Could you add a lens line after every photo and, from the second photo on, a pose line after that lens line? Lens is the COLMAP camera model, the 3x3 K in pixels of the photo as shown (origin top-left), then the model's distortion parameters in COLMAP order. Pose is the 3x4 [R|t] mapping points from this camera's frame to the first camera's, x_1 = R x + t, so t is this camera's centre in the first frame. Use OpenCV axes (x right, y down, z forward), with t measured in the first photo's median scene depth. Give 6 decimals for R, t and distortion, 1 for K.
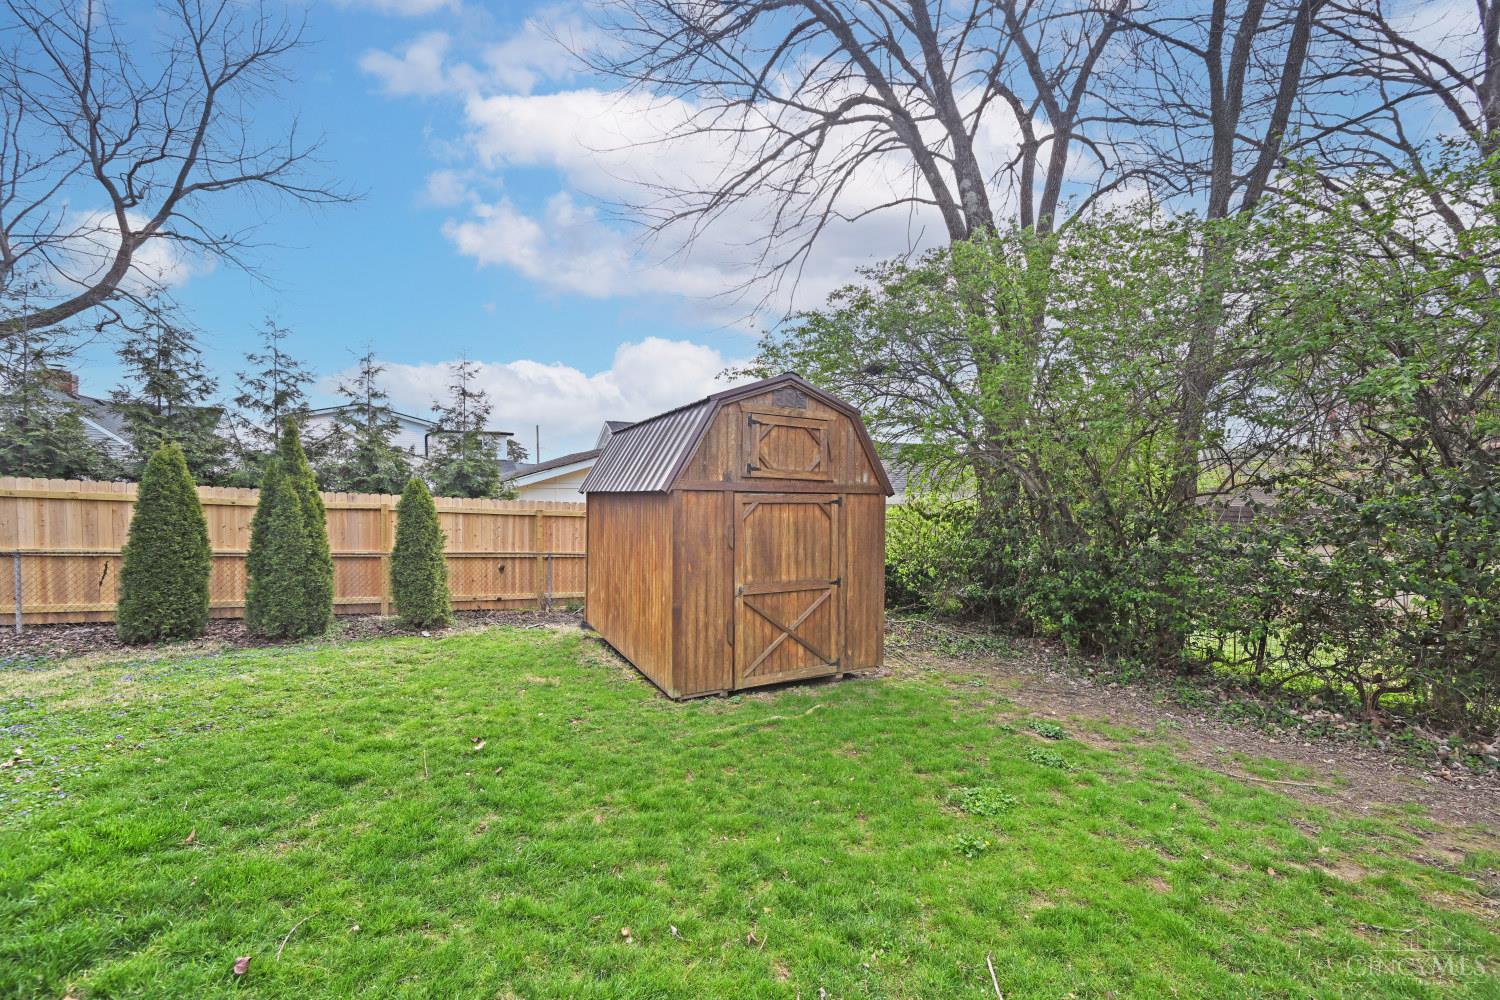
lens RADIAL K [[591.0, 0, 757.1], [0, 591.0, 501.9], [0, 0, 1]] dist [-0.000236, 0.000196]
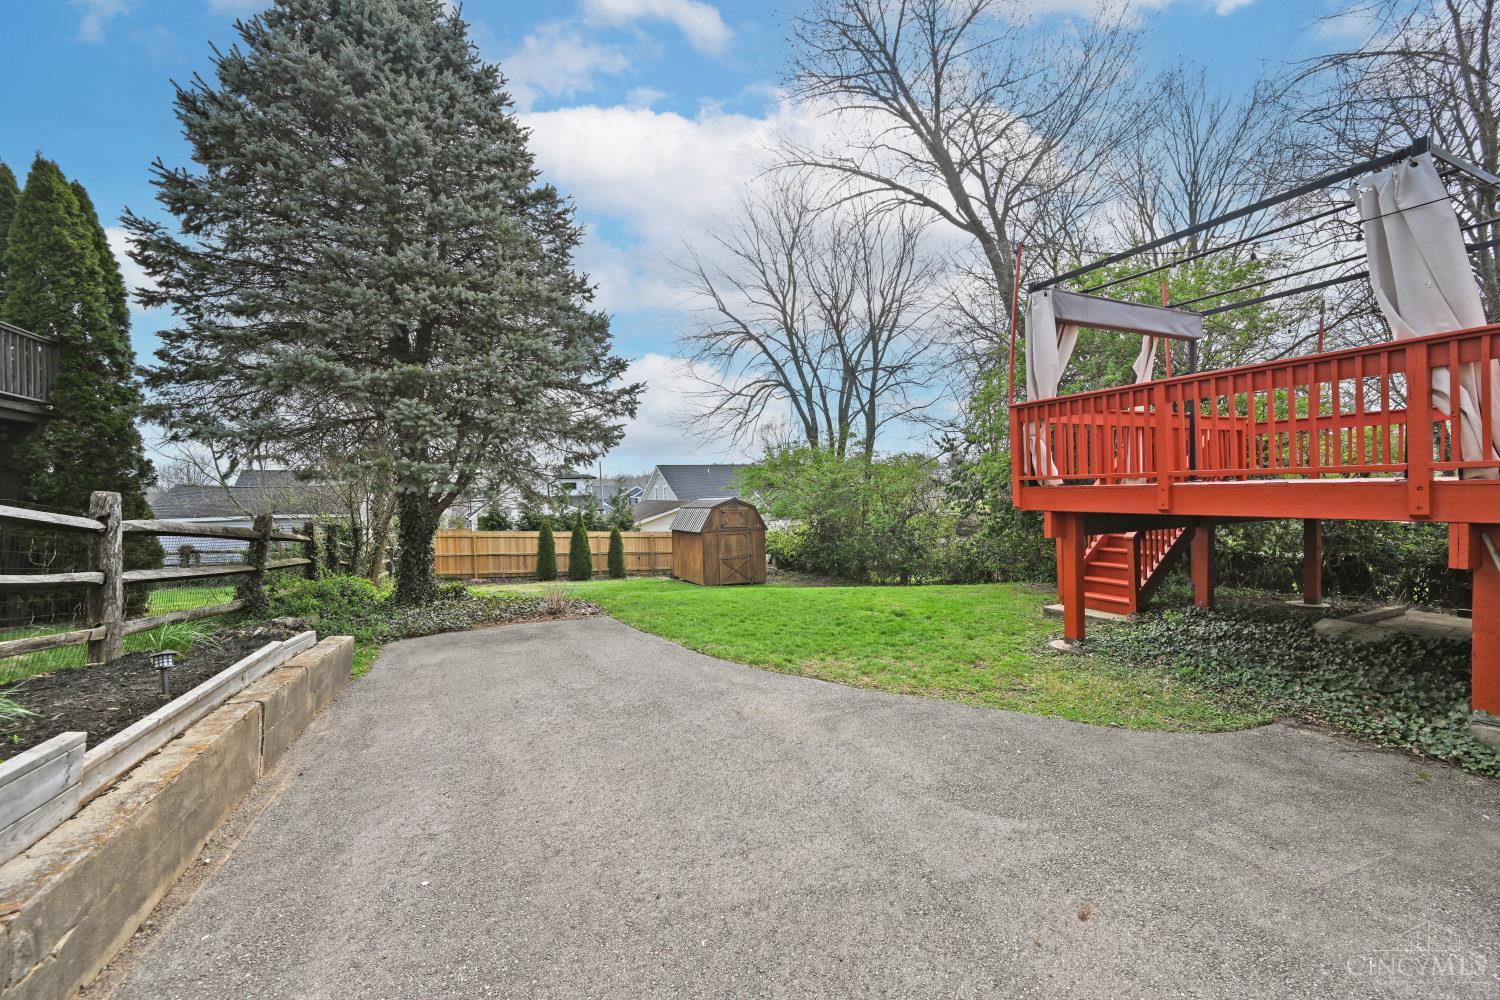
lens RADIAL K [[604.2, 0, 750.0], [0, 604.2, 500.0], [0, 0, 1]] dist [-0.000389, 0.000071]
pose [[0.997766, -0.030399, -0.059493, 0.274929], [0.029731, 0.999485, -0.012066, -0.116183], [0.059829, 0.010271, 0.998156, -1.965344]]
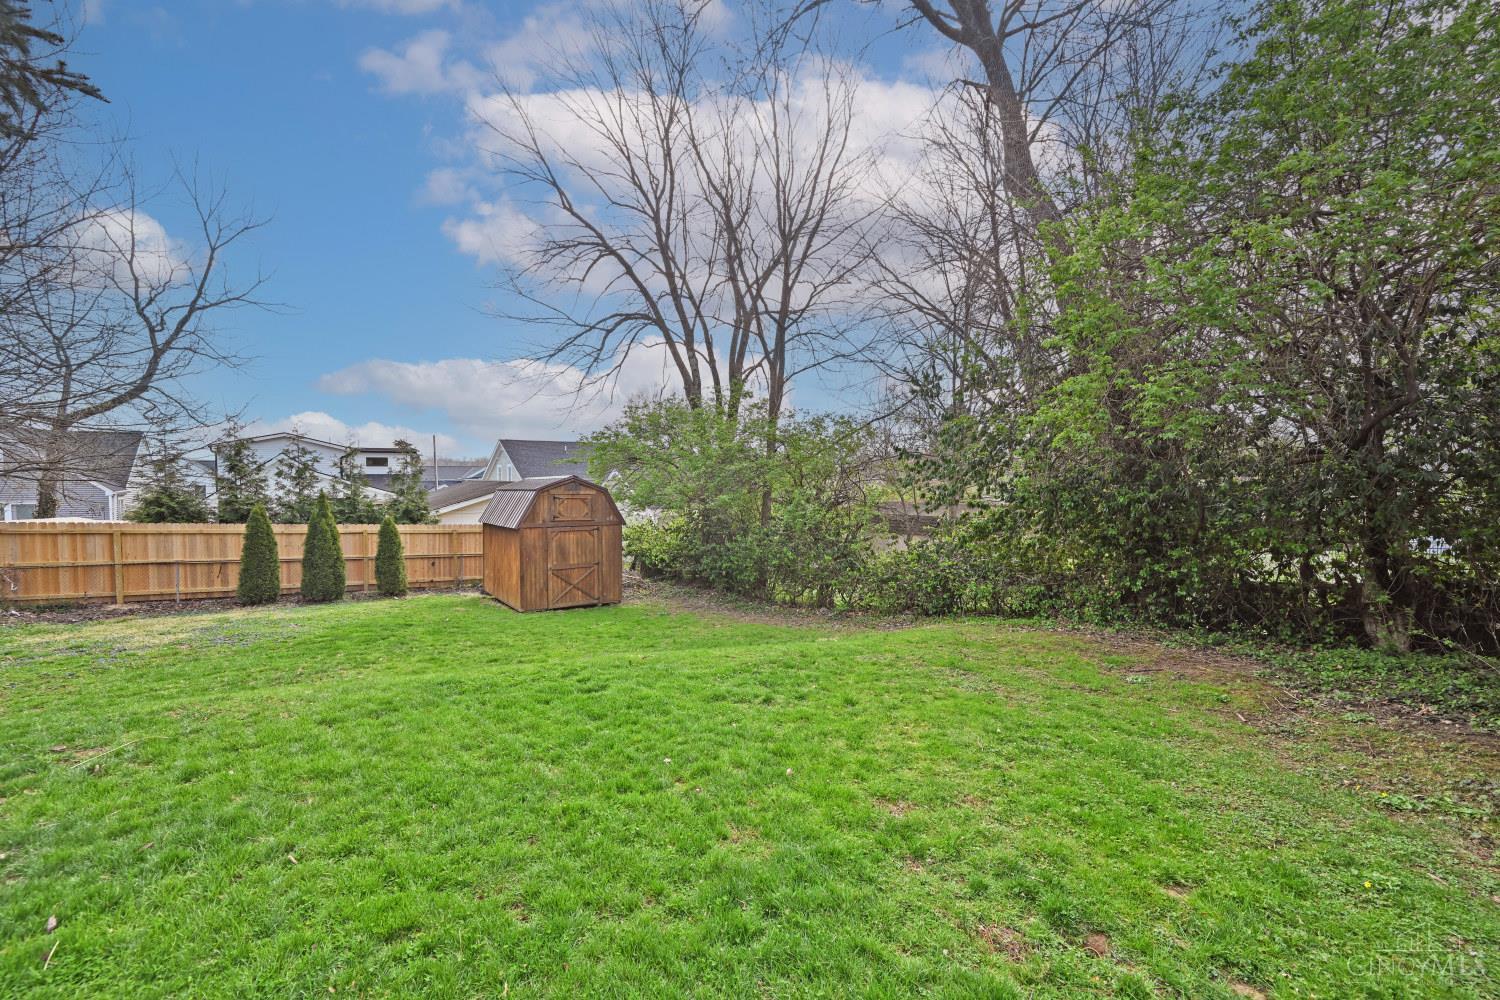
lens RADIAL K [[591.1, 0, 749.4], [0, 591.1, 498.3], [0, 0, 1]] dist [-0.000452, 0.000347]
pose [[0.989419, -0.014393, 0.144373, 0.302797], [0.013218, 0.999871, 0.009096, -0.102975], [-0.144485, -0.007092, 0.989482, -1.058547]]
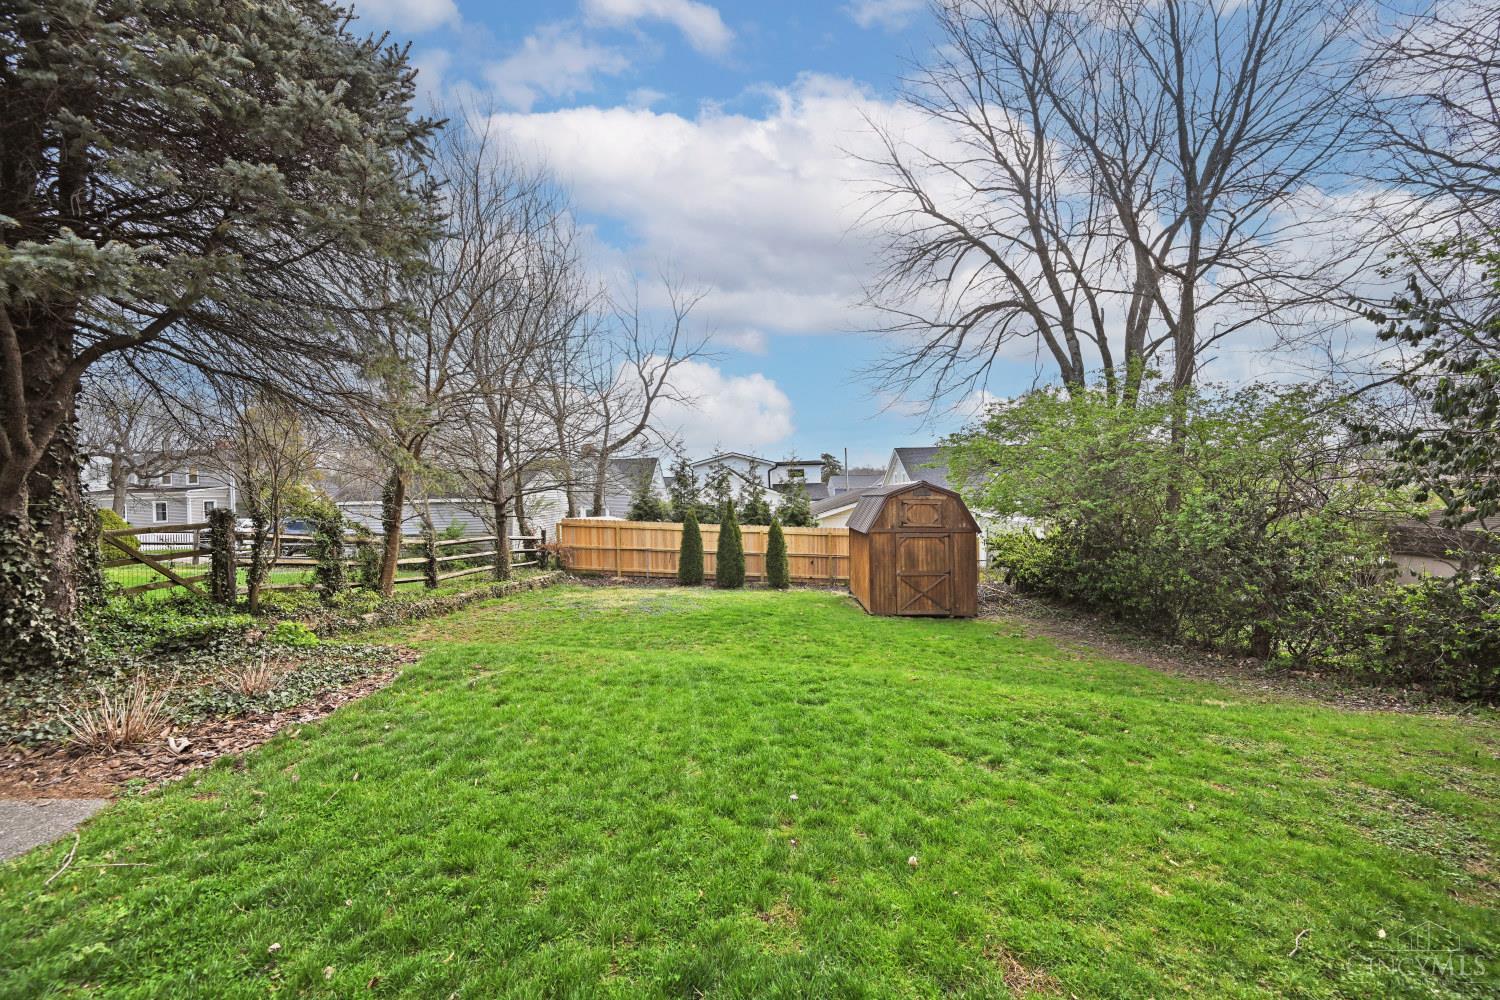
lens RADIAL K [[591.4, 0, 754.6], [0, 591.4, 493.0], [0, 0, 1]] dist [-0.000312, 0.000180]
pose [[0.866980, -0.022779, -0.497822, 0.468980], [0.014761, 0.999690, -0.020037, -0.098393], [0.498125, 0.010024, 0.867047, -0.975002]]
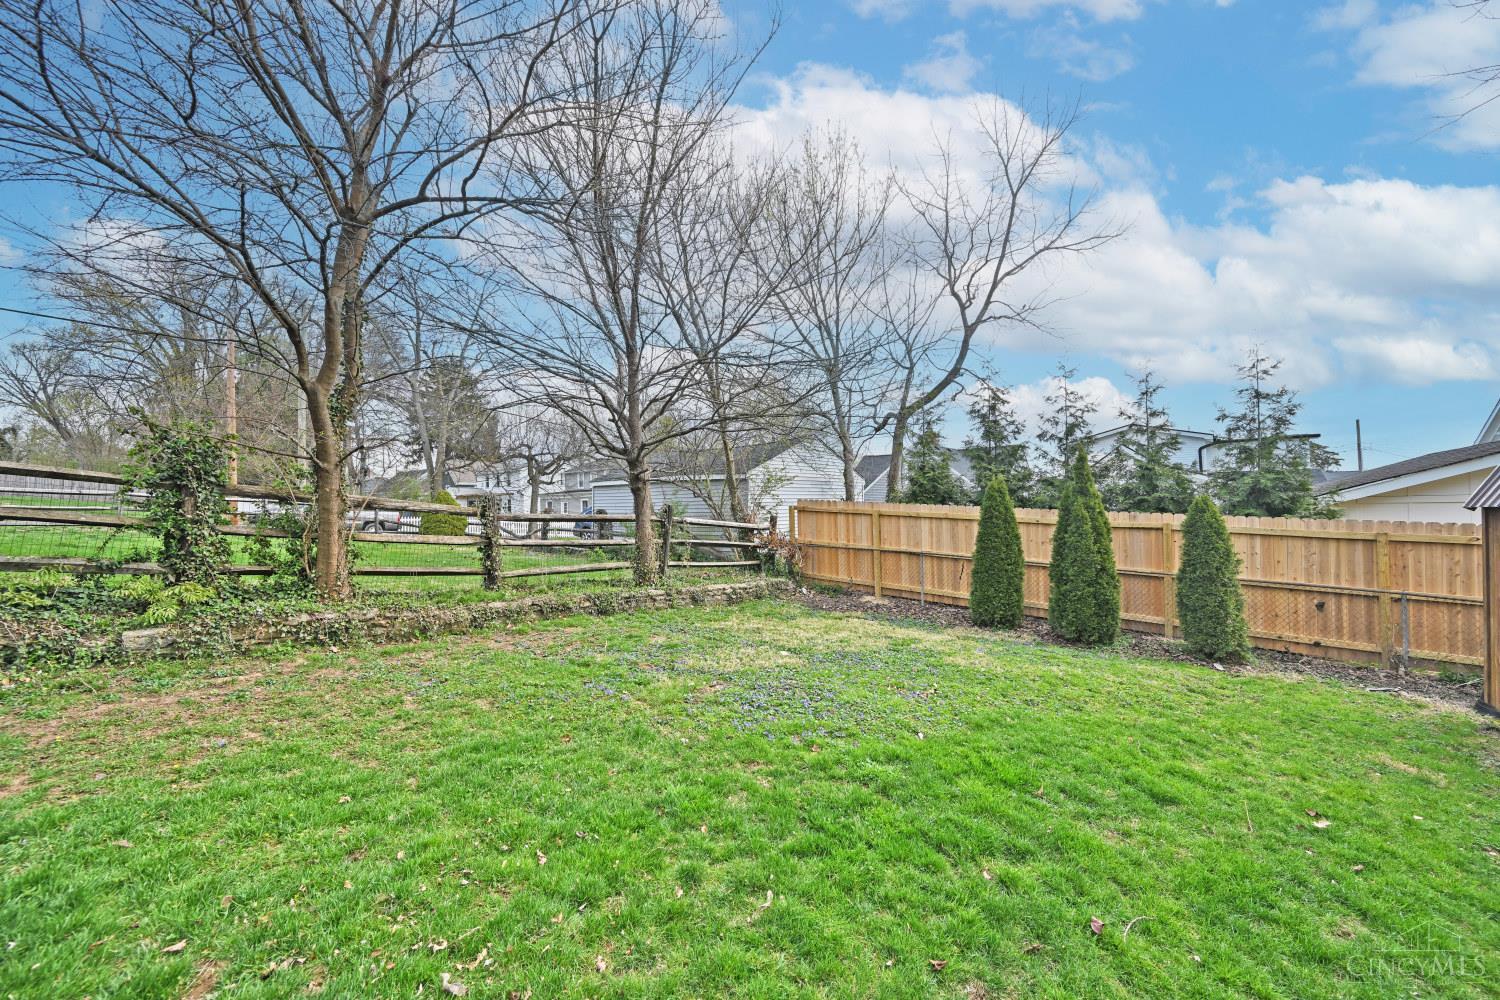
lens RADIAL K [[591.0, 0, 757.1], [0, 591.0, 501.9], [0, 0, 1]] dist [-0.000236, 0.000196]
pose [[0.411258, -0.024830, -0.911181, -0.018569], [-0.003250, 0.999583, -0.028705, -0.001555], [0.911513, 0.014766, 0.411006, -0.022500]]
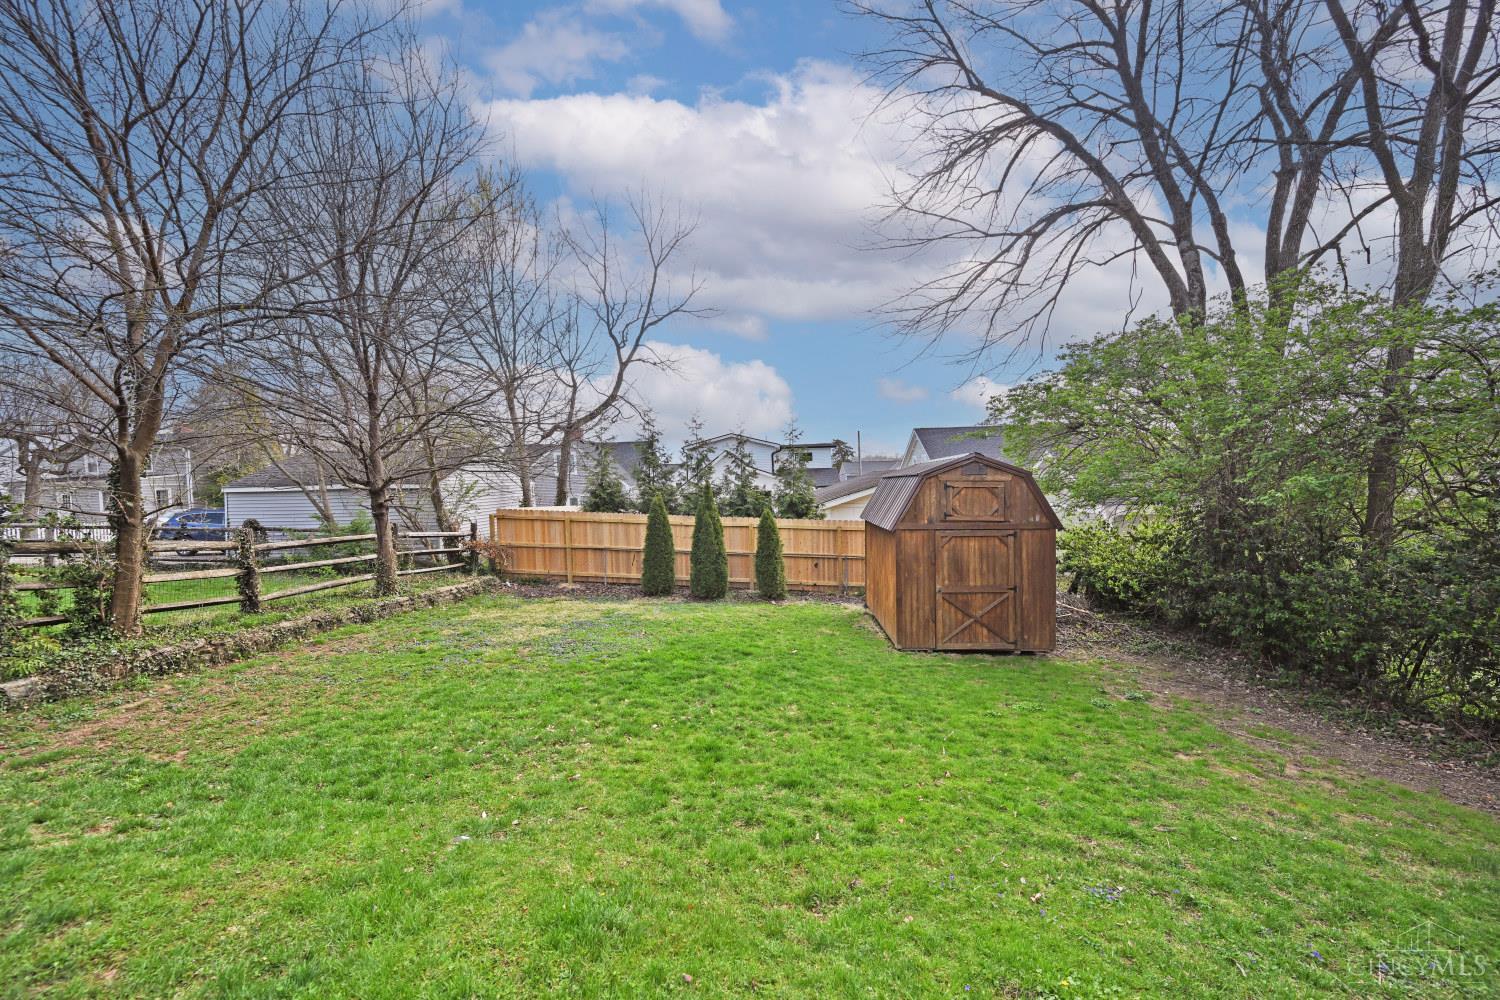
lens RADIAL K [[591.0, 0, 757.1], [0, 591.0, 501.9], [0, 0, 1]] dist [-0.000236, 0.000196]
pose [[0.858730, -0.007223, -0.512377, 0.265221], [0.016630, 0.999767, 0.013777, -0.087922], [0.512158, -0.020351, 0.858650, -0.466777]]
